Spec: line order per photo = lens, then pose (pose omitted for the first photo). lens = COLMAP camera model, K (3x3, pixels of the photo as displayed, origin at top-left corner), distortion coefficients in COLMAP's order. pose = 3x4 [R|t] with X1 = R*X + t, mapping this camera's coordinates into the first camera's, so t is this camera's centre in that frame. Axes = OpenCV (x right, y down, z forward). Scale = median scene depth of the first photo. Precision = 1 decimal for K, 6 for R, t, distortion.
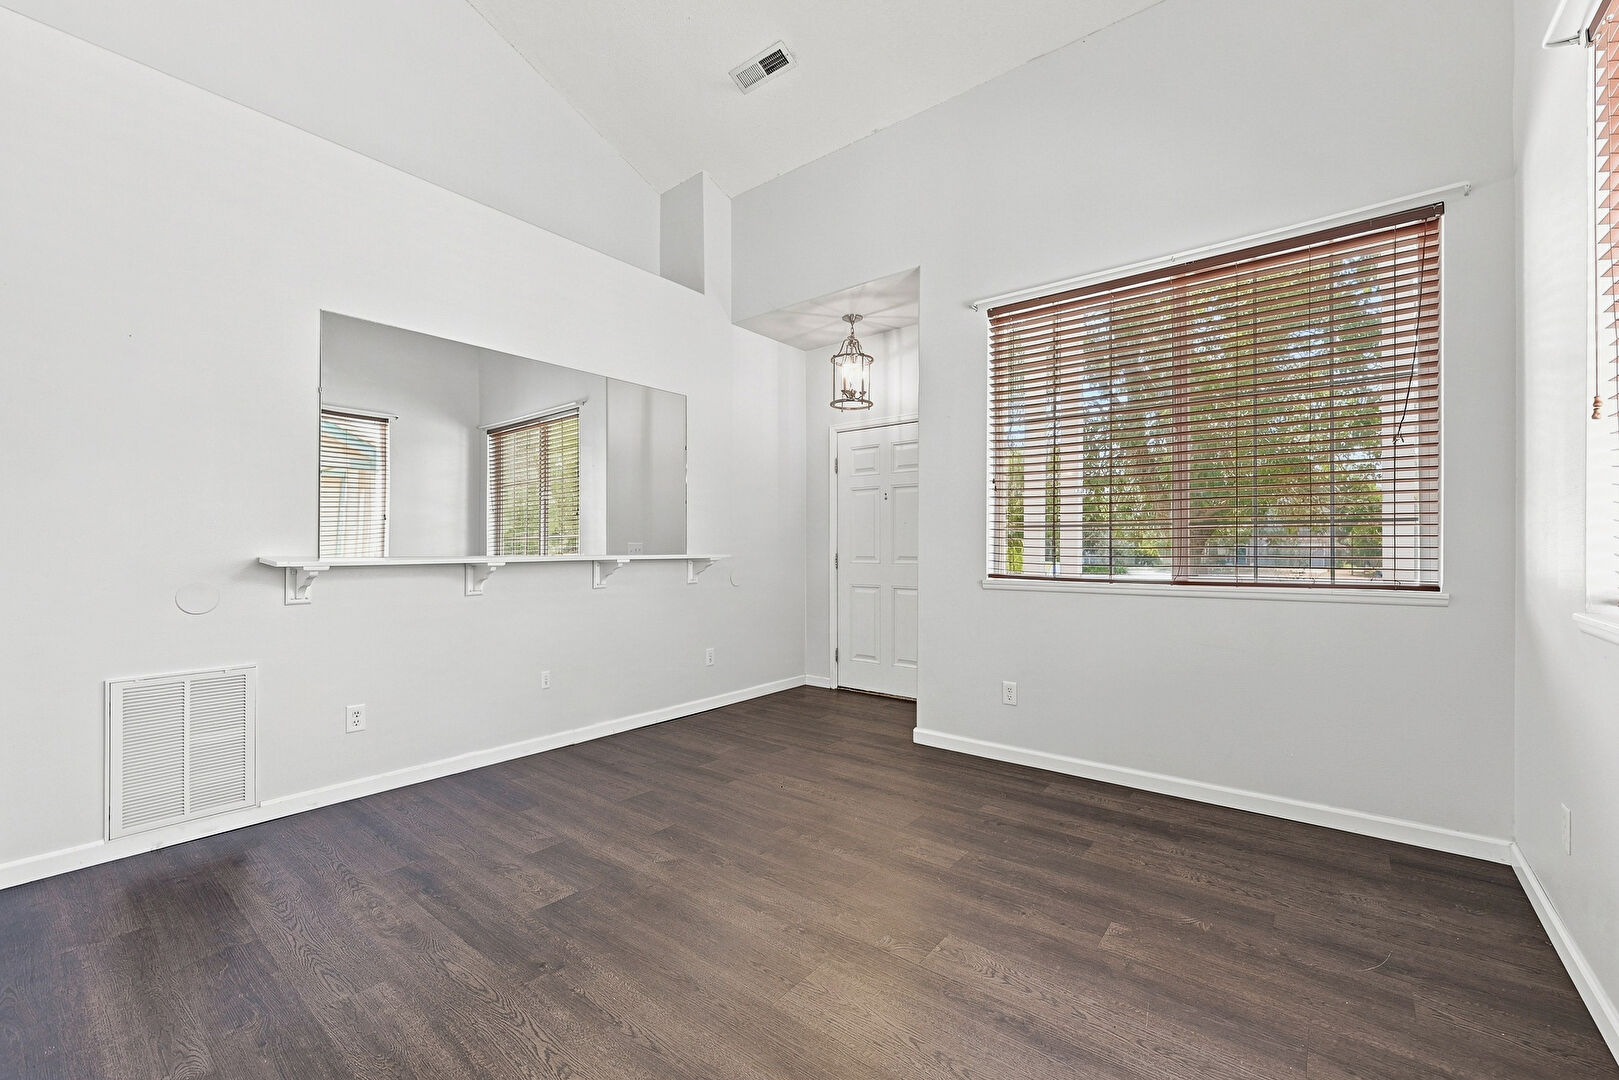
lens RADIAL K [[656.1, 0, 809.7], [0, 656.1, 545.7], [0, 0, 1]] dist [-0.000041, 0.000215]
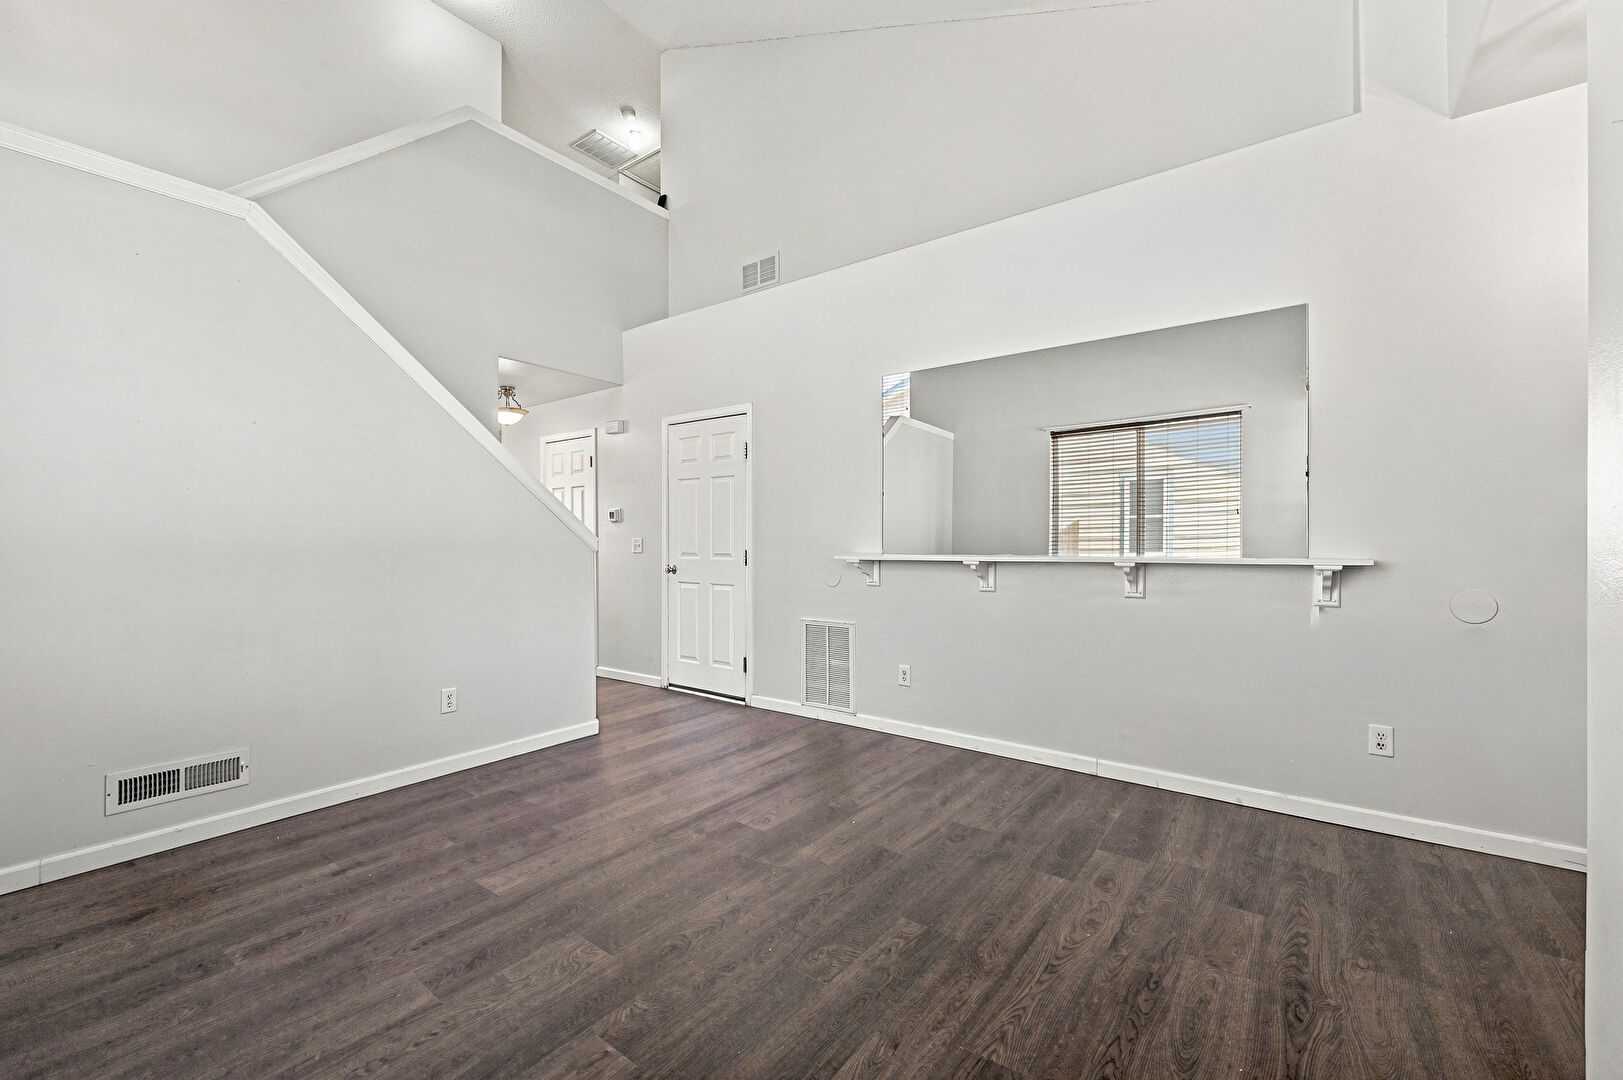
lens RADIAL K [[657.8, 0, 811.7], [0, 657.8, 545.7], [0, 0, 1]] dist [-0.000041, 0.000215]
pose [[0.033764, -0.000078, -0.999430, 0.762242], [0.002336, 0.999997, 0.000001, -0.000084], [0.999427, -0.002334, 0.033764, 0.924487]]
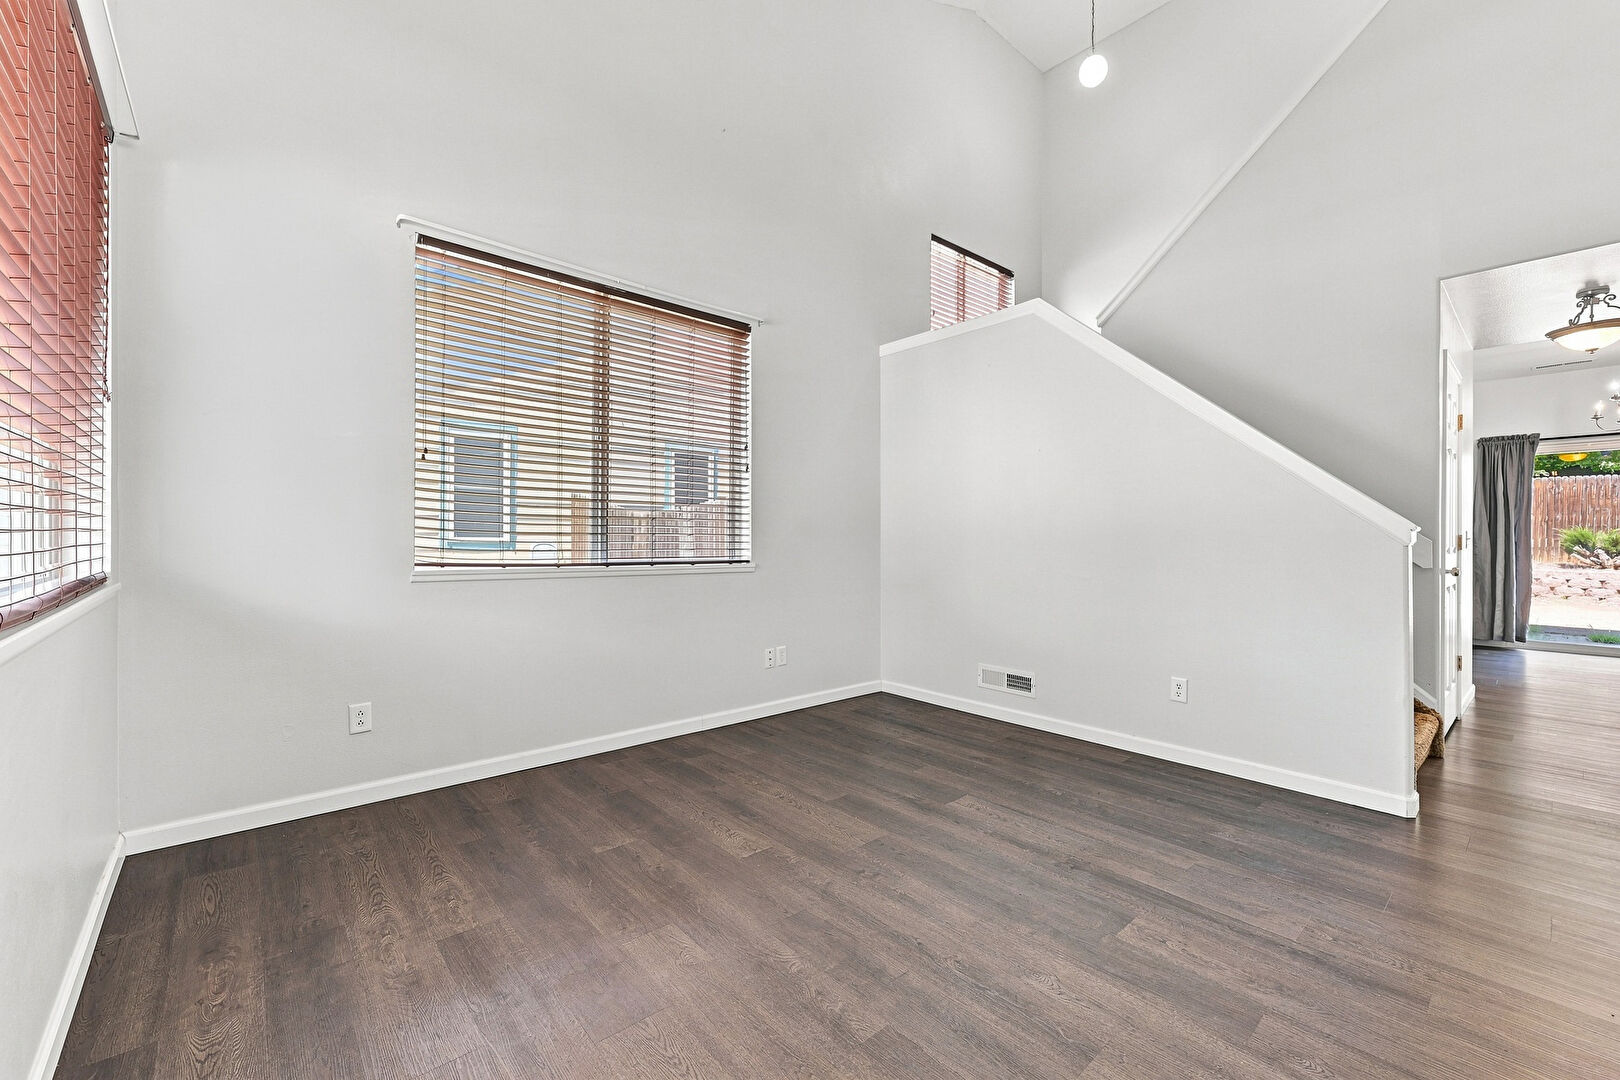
lens RADIAL K [[656.6, 0, 810.2], [0, 656.6, 545.7], [0, 0, 1]] dist [-0.000041, 0.000215]
pose [[-0.984476, -0.008877, 0.175294, -0.093626], [-0.006894, 0.999905, 0.011919, 0.006608], [-0.175383, 0.010526, -0.984444, 1.687251]]
